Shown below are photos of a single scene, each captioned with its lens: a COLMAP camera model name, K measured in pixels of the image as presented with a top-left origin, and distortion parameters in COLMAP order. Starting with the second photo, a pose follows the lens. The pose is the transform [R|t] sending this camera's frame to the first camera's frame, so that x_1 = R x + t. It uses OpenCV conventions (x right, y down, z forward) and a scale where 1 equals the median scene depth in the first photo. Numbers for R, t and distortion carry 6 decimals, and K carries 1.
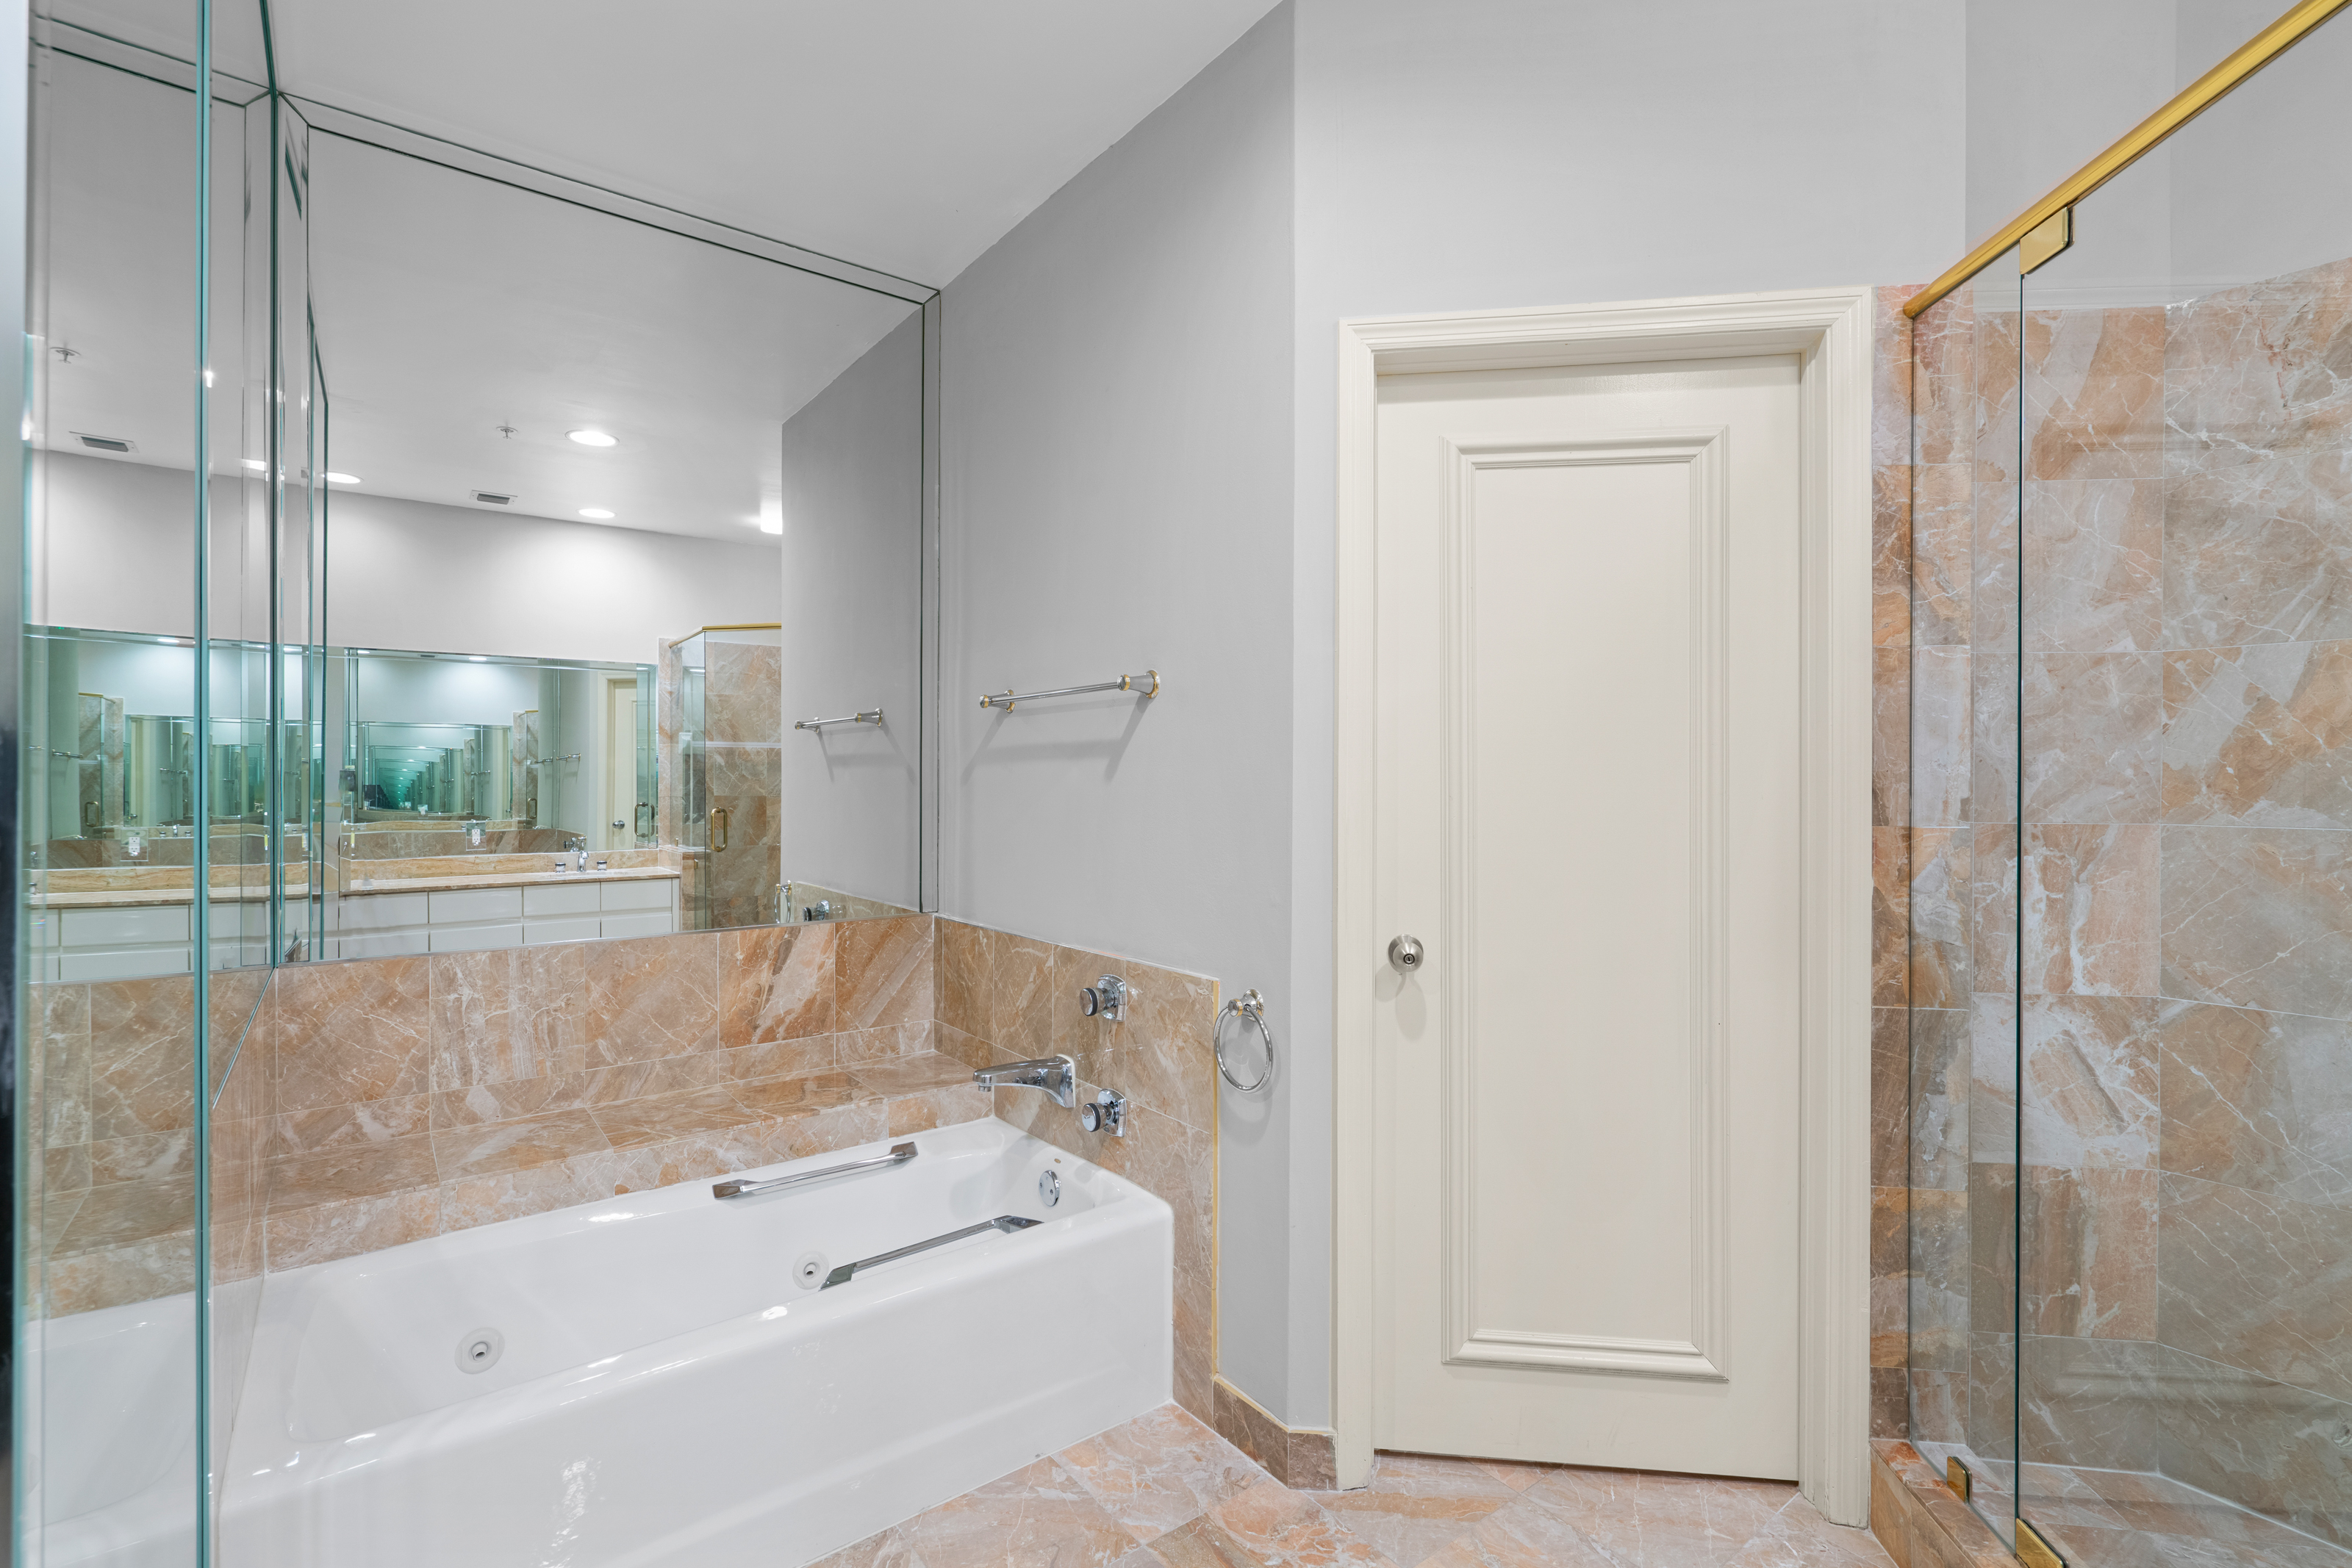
lens RADIAL K [[1082.5, 0, 1176.0], [0, 1082.5, 784.0], [0, 0, 1]] dist [-0.000920, 0.008385]
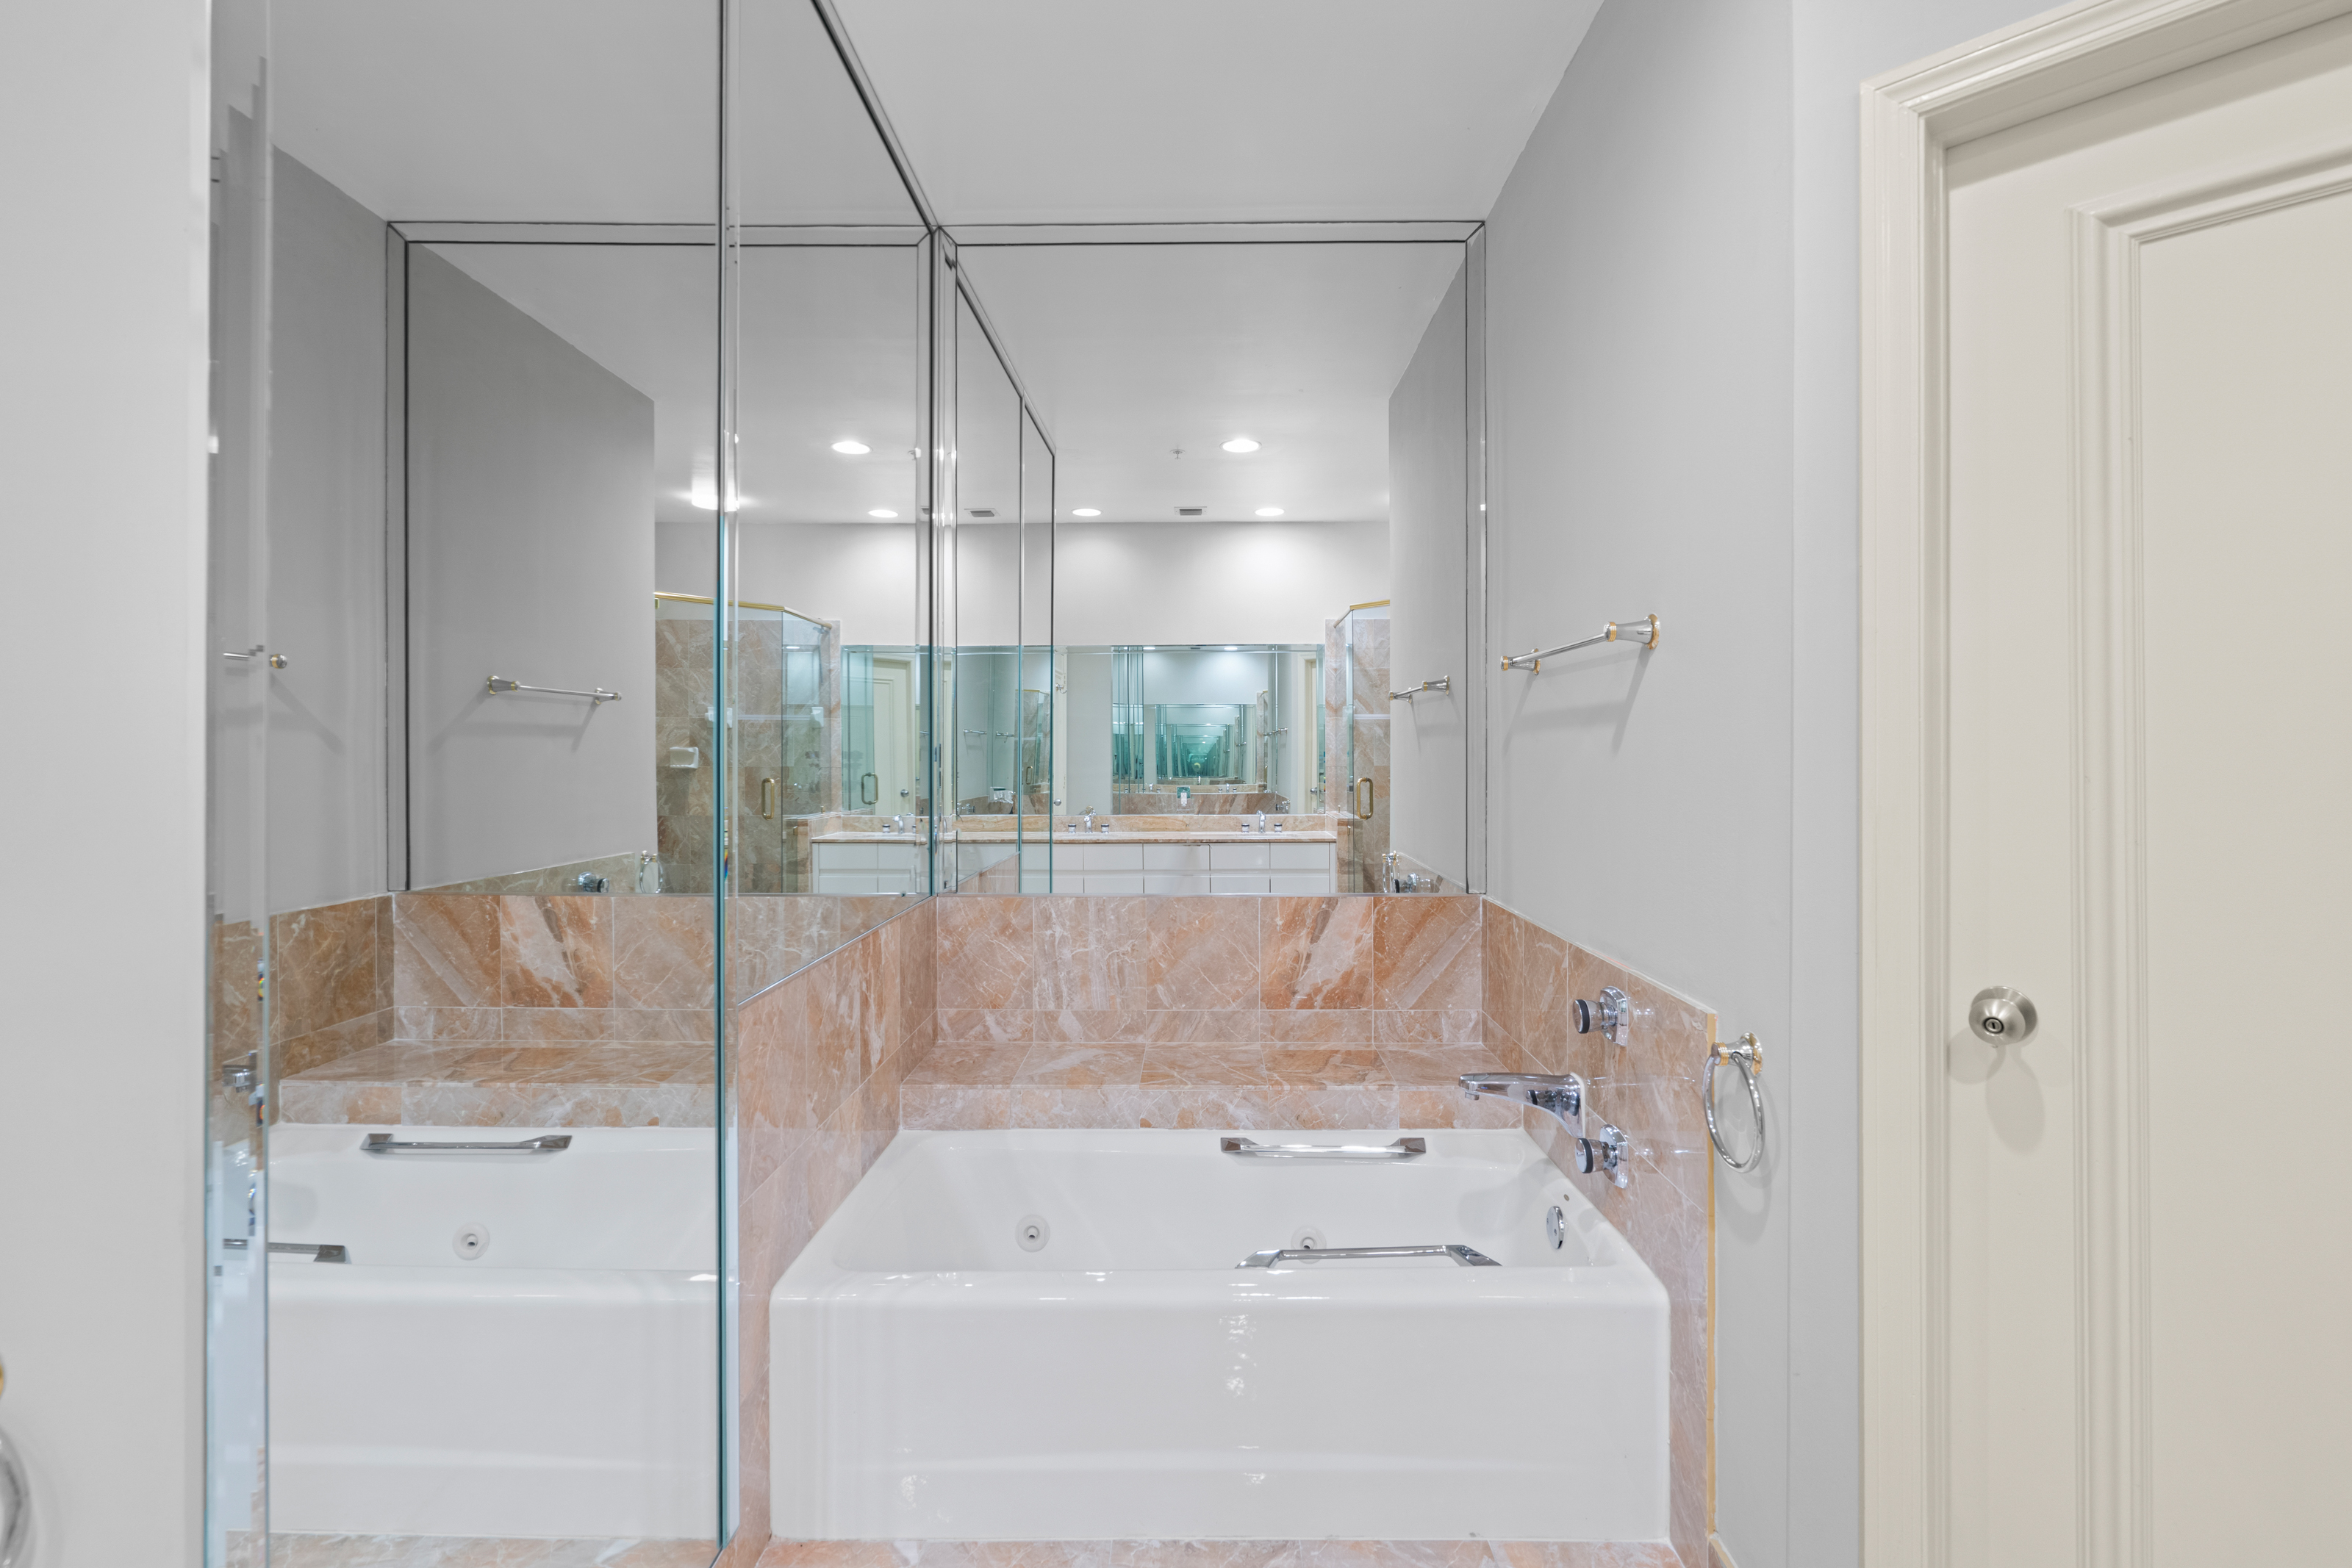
lens RADIAL K [[1086.4, 0, 1177.6], [0, 1086.4, 748.5], [0, 0, 1]] dist [-0.003381, 0.009005]
pose [[0.784159, -0.003250, -0.620551, 0.198019], [0.000311, 0.999988, -0.004844, -0.001717], [0.620560, 0.003606, 0.784151, 0.149850]]
